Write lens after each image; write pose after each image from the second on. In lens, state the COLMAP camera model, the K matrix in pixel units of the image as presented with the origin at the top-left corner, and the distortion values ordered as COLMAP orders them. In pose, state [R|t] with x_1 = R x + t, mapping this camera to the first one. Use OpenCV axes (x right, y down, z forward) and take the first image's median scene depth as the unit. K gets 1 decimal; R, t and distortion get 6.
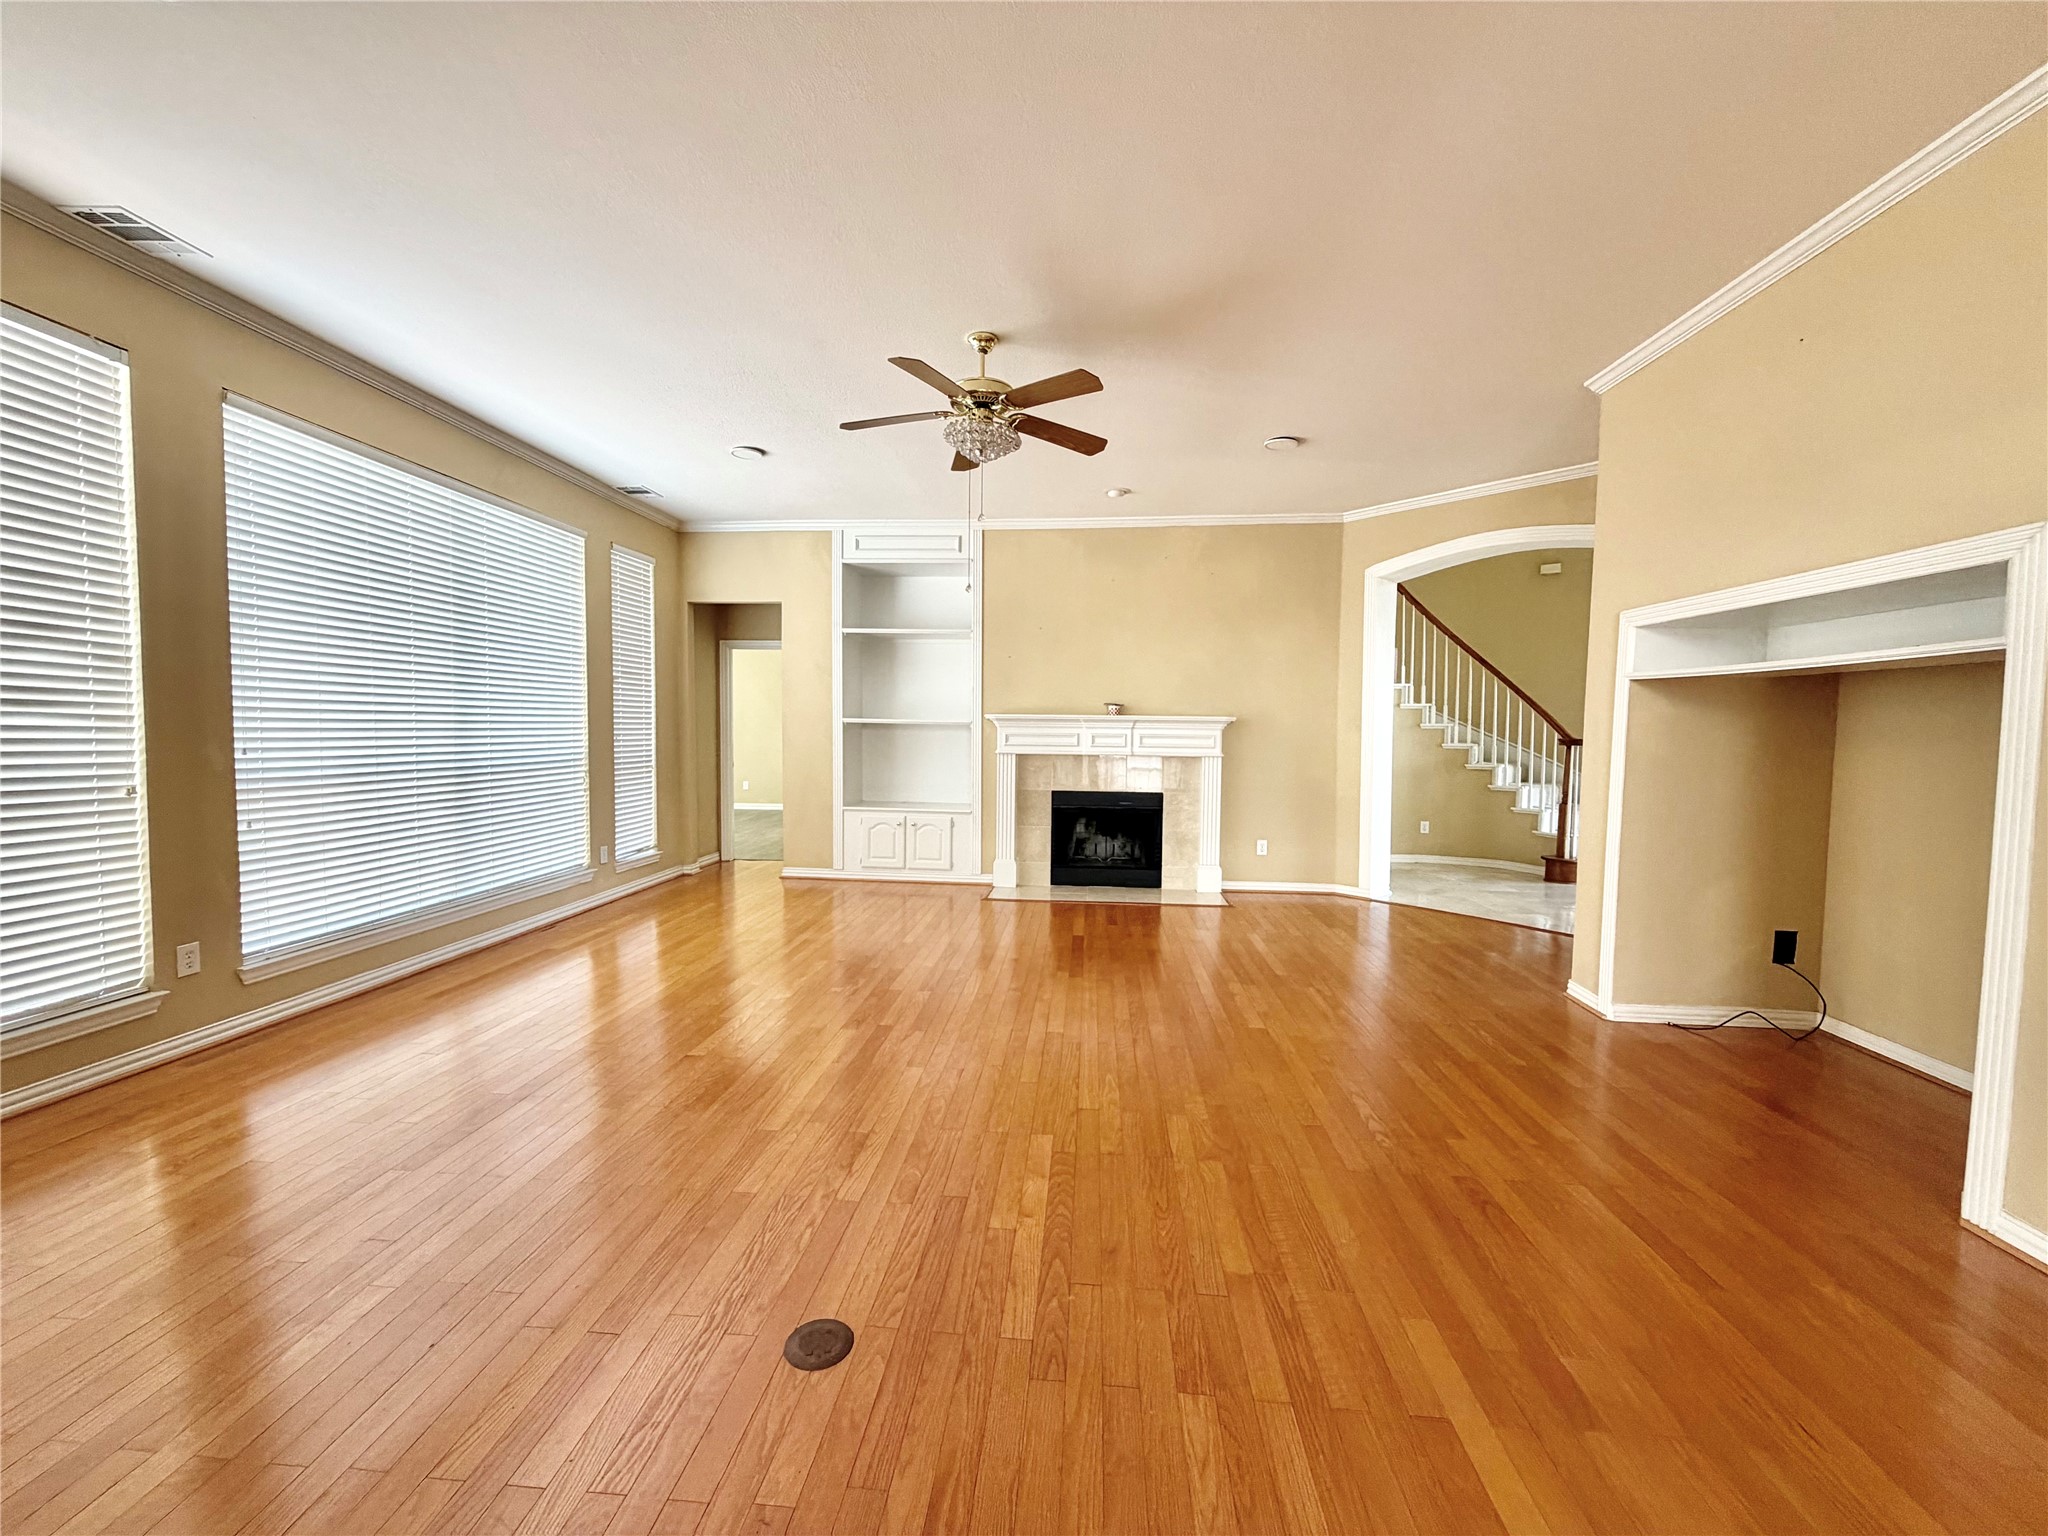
lens RADIAL K [[817.9, 0, 1018.9], [0, 817.9, 769.9], [0, 0, 1]] dist [0.002596, 0.000093]
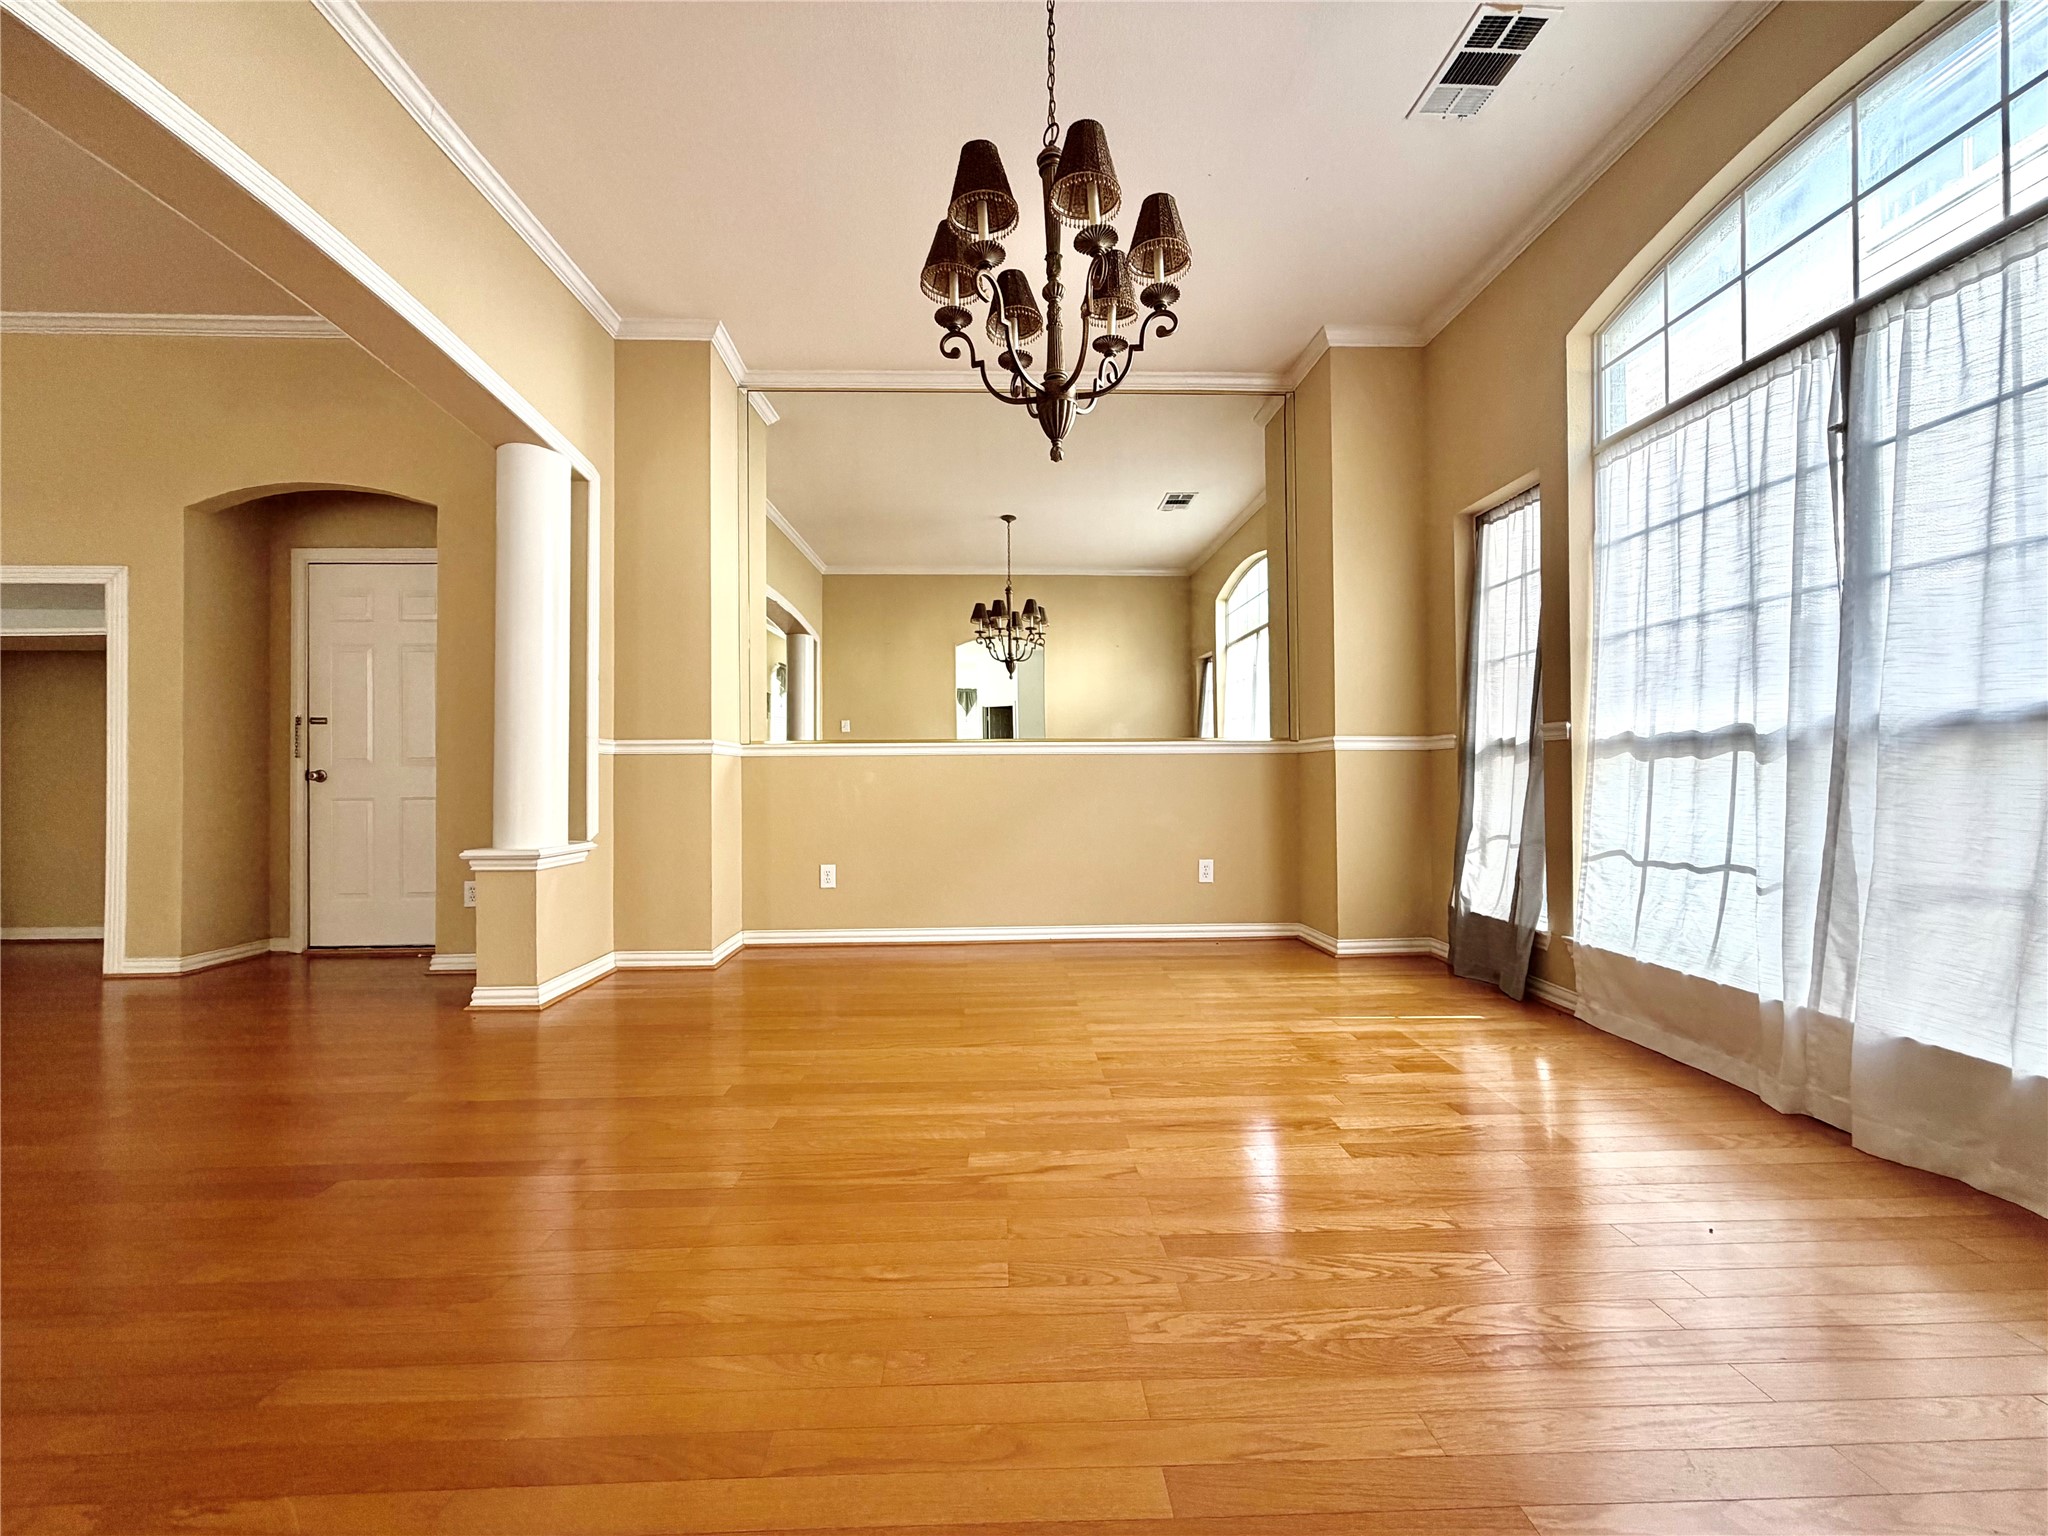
lens RADIAL K [[824.9, 0, 1024.0], [0, 824.9, 768.0], [0, 0, 1]] dist [-0.018802, -0.000111]
pose [[-0.155114, 0.001017, 0.987896, -0.253092], [0.058086, 0.998279, 0.008093, 0.075908], [-0.986187, 0.058638, -0.154906, -0.206192]]
